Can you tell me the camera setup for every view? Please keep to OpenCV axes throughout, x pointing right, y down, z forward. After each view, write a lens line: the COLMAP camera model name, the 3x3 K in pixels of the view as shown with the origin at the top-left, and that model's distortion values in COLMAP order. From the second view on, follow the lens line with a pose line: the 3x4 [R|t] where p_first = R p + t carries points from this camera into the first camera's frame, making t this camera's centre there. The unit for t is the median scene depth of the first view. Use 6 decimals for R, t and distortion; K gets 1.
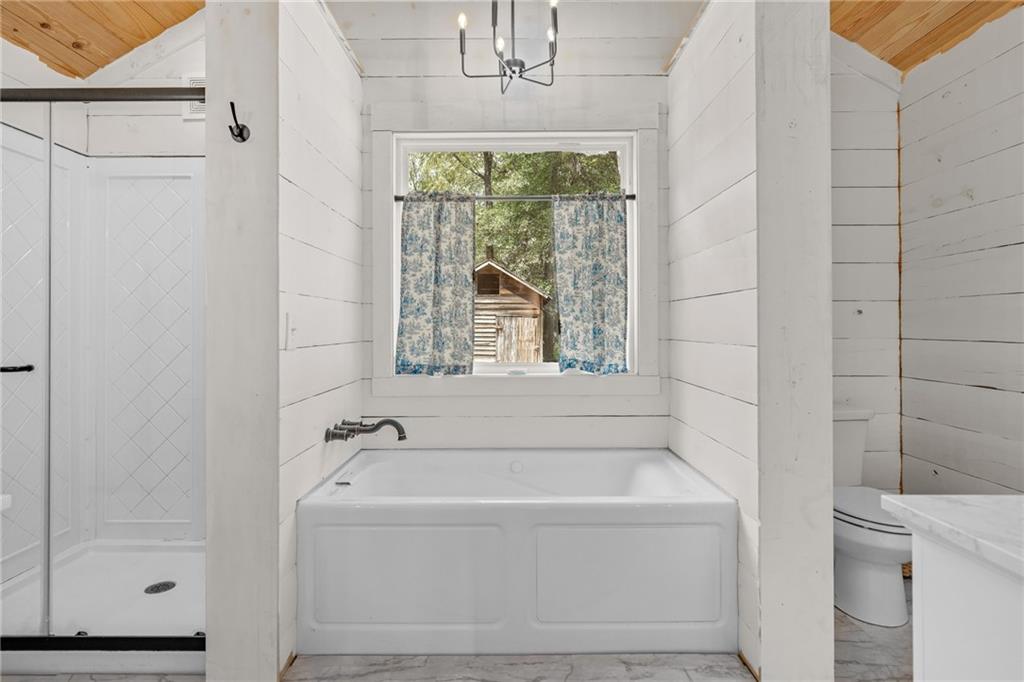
lens RADIAL K [[559.9, 0, 515.3], [0, 559.9, 319.5], [0, 0, 1]] dist [-0.000193, -0.000450]
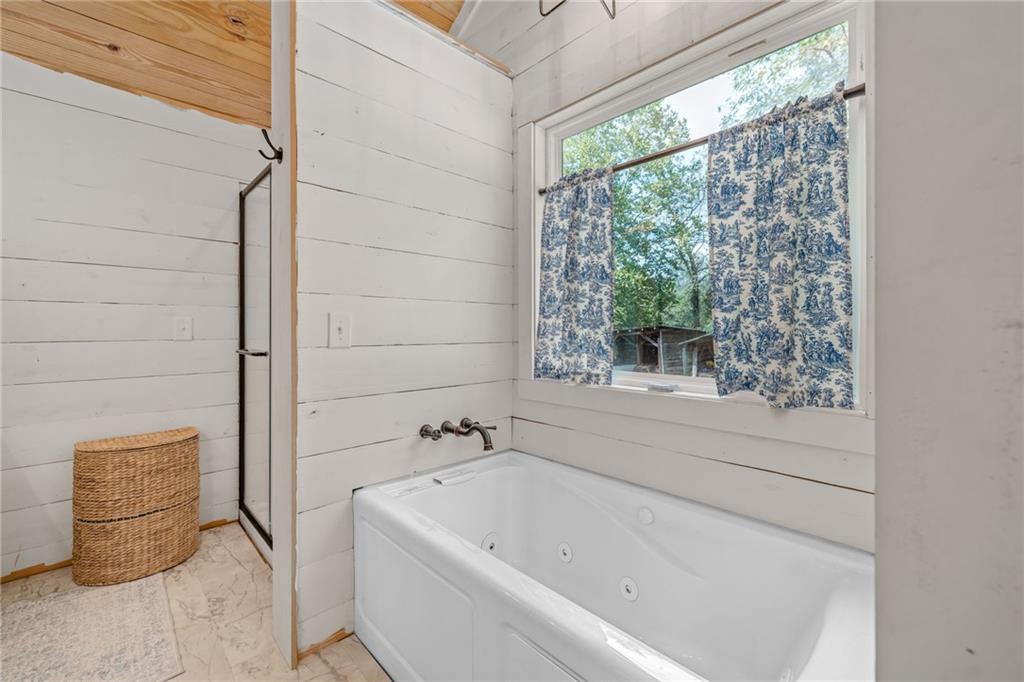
lens RADIAL K [[436.5, 0, 507.4], [0, 436.5, 328.1], [0, 0, 1]] dist [-0.000109, -0.000263]
pose [[0.673780, -0.000227, -0.738932, 0.299938], [0.005650, 0.999972, 0.004845, 0.010152], [0.738911, -0.007440, 0.673762, 0.467559]]
